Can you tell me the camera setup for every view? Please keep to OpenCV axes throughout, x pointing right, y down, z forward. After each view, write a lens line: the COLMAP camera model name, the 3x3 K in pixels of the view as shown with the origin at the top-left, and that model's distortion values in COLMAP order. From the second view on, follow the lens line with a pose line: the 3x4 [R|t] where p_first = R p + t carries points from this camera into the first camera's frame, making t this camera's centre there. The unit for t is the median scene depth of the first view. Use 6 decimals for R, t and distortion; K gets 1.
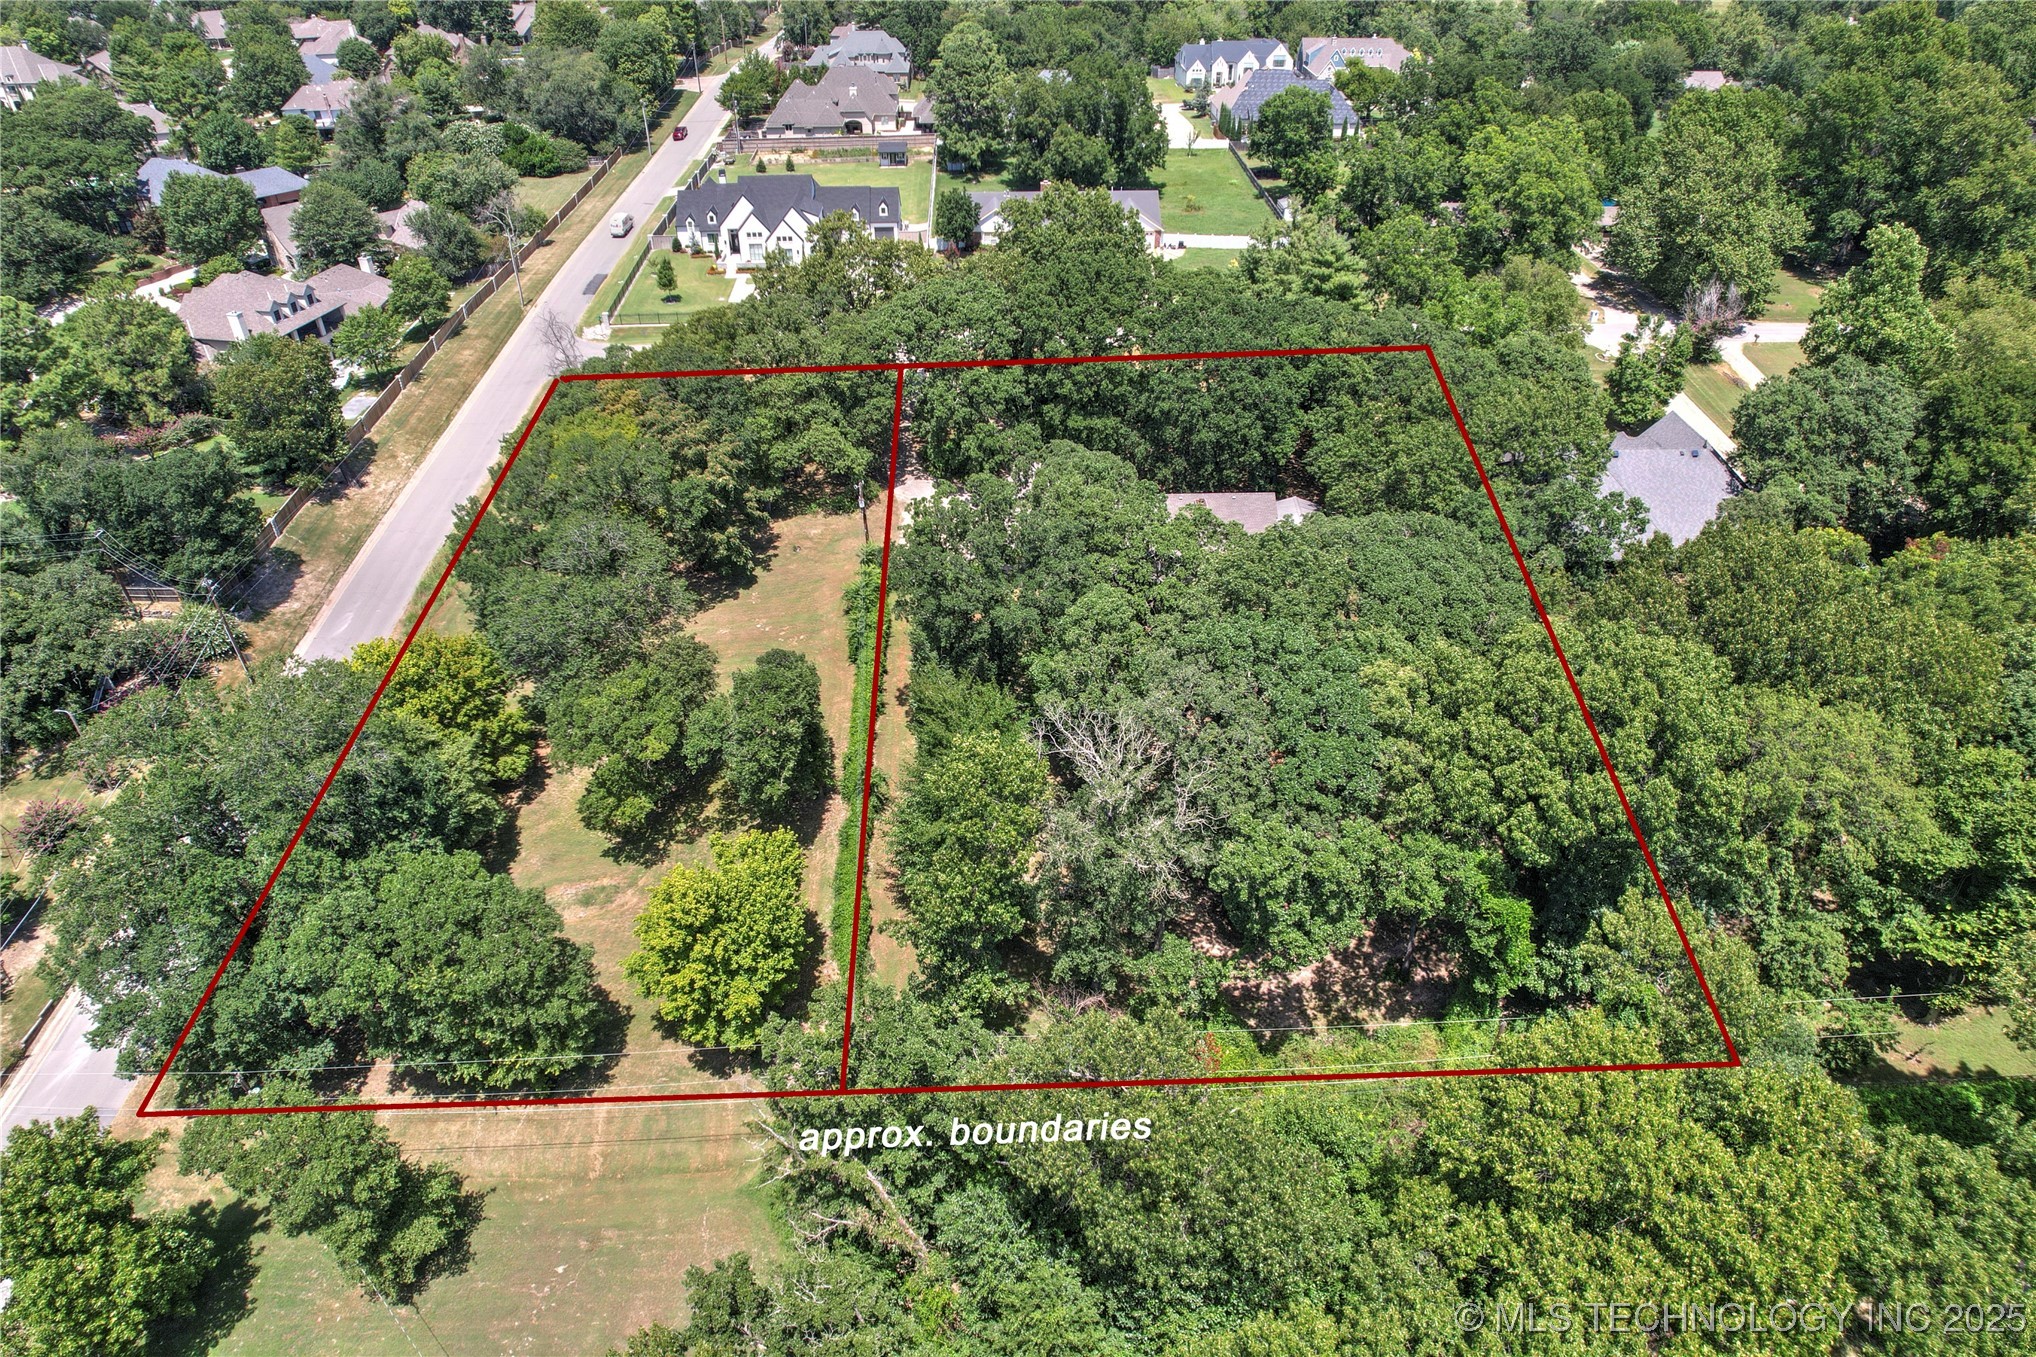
lens RADIAL K [[1285.6, 0, 1017.3], [0, 1285.6, 691.3], [0, 0, 1]] dist [-0.077041, 0.067474]
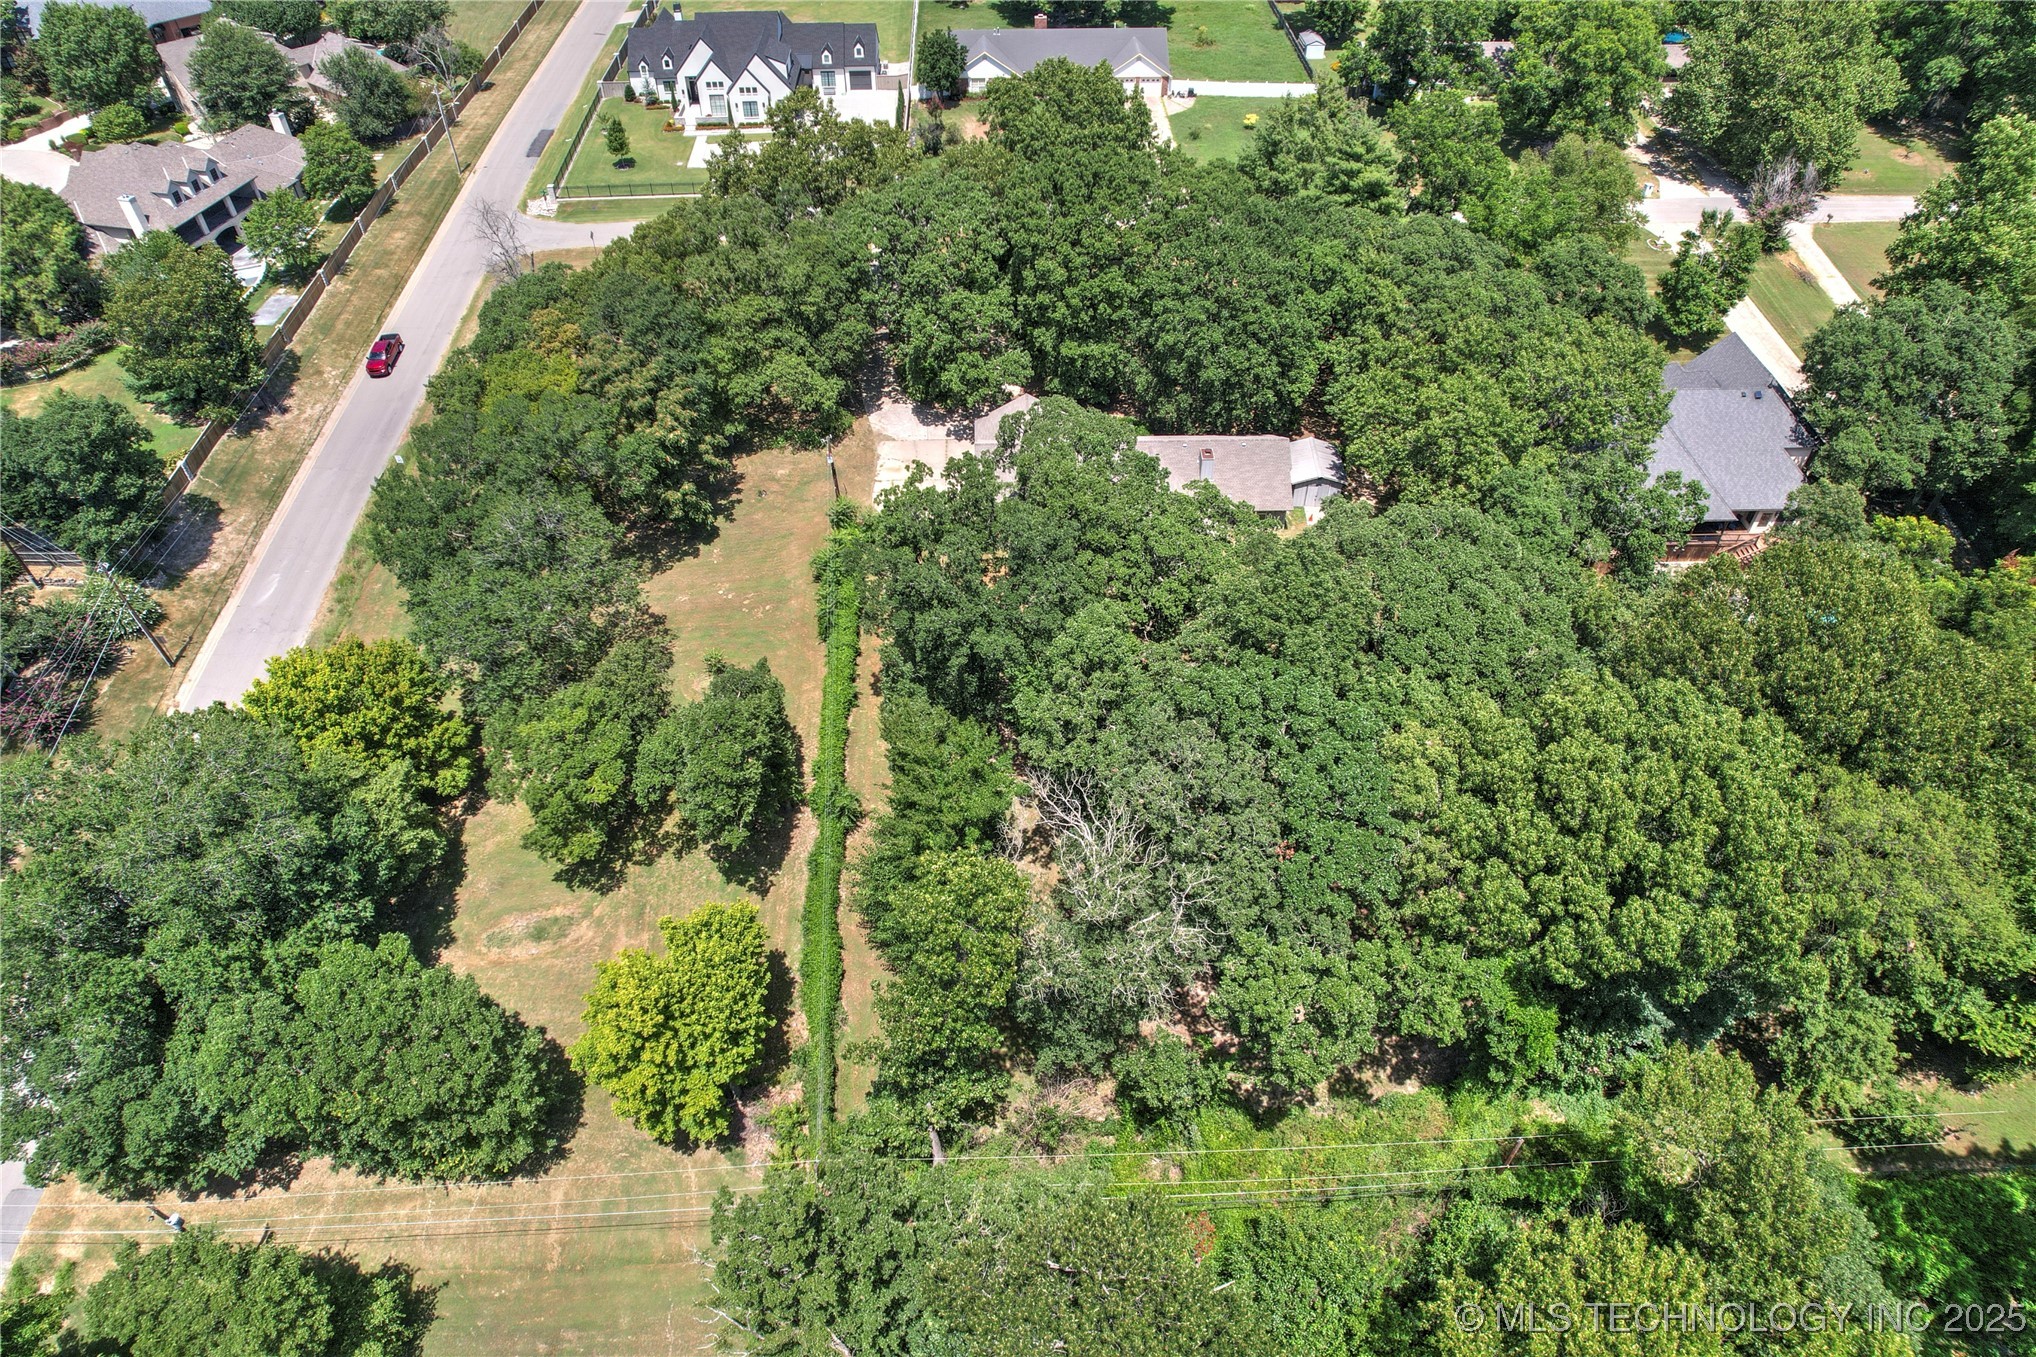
lens RADIAL K [[1285.6, 0, 1017.3], [0, 1285.6, 691.3], [0, 0, 1]] dist [-0.077041, 0.067474]
pose [[0.999999, 0.000622, 0.001338, 0.008499], [-0.000825, 0.987488, 0.157691, -0.122014], [-0.001223, -0.157692, 0.987488, 0.083140]]
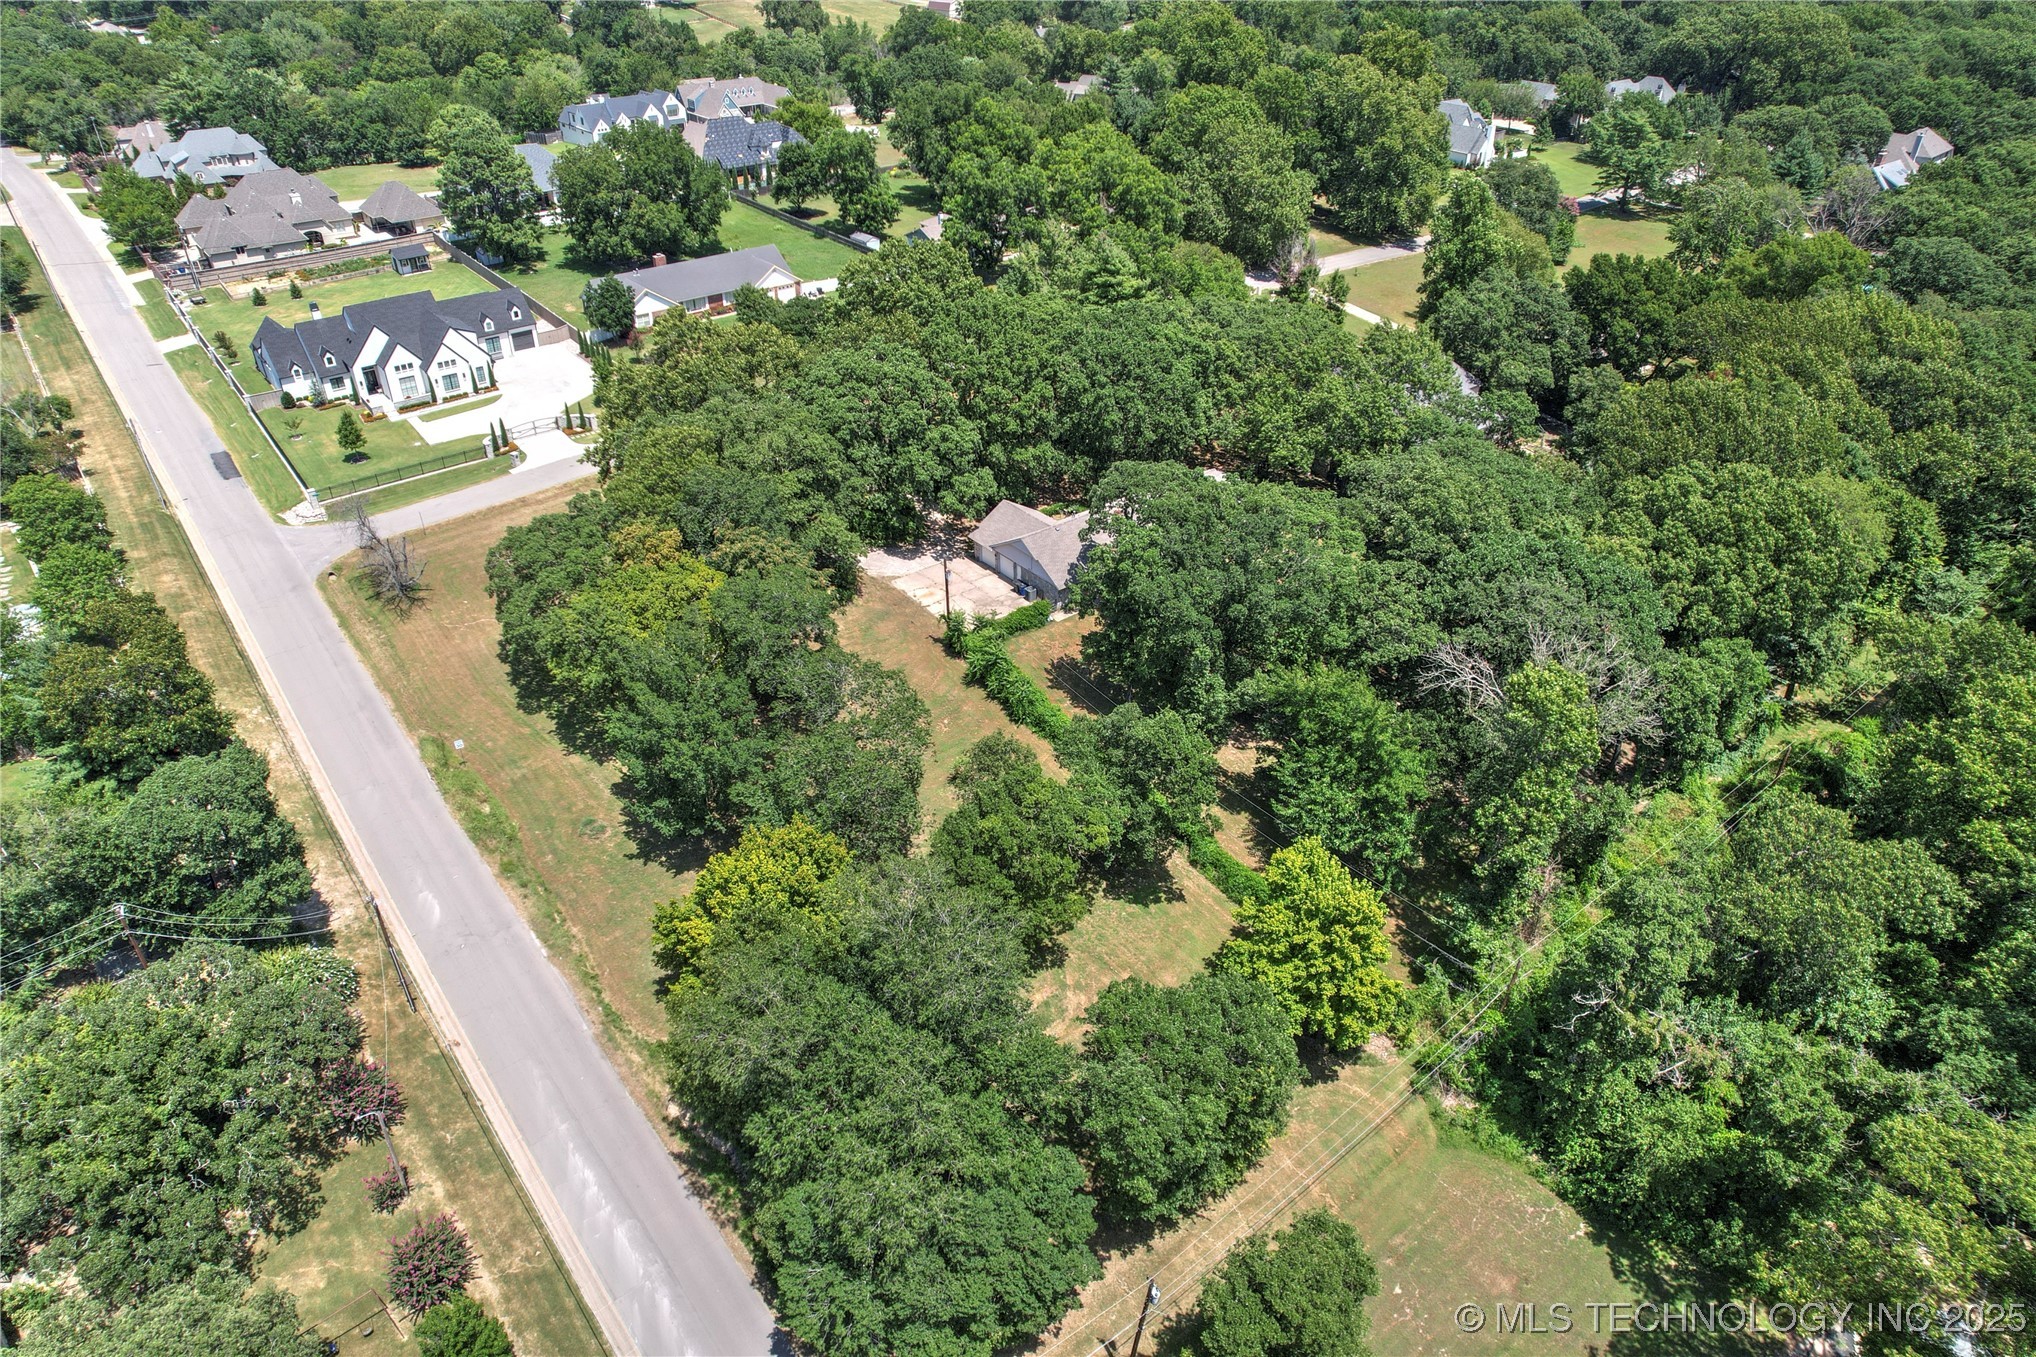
lens RADIAL K [[1285.6, 0, 1017.3], [0, 1285.6, 691.3], [0, 0, 1]] dist [-0.077041, 0.067474]
pose [[0.808302, -0.328499, 0.488606, -0.570416], [0.339944, 0.937966, 0.068243, -0.106993], [-0.480714, 0.110938, 0.869831, 0.115043]]
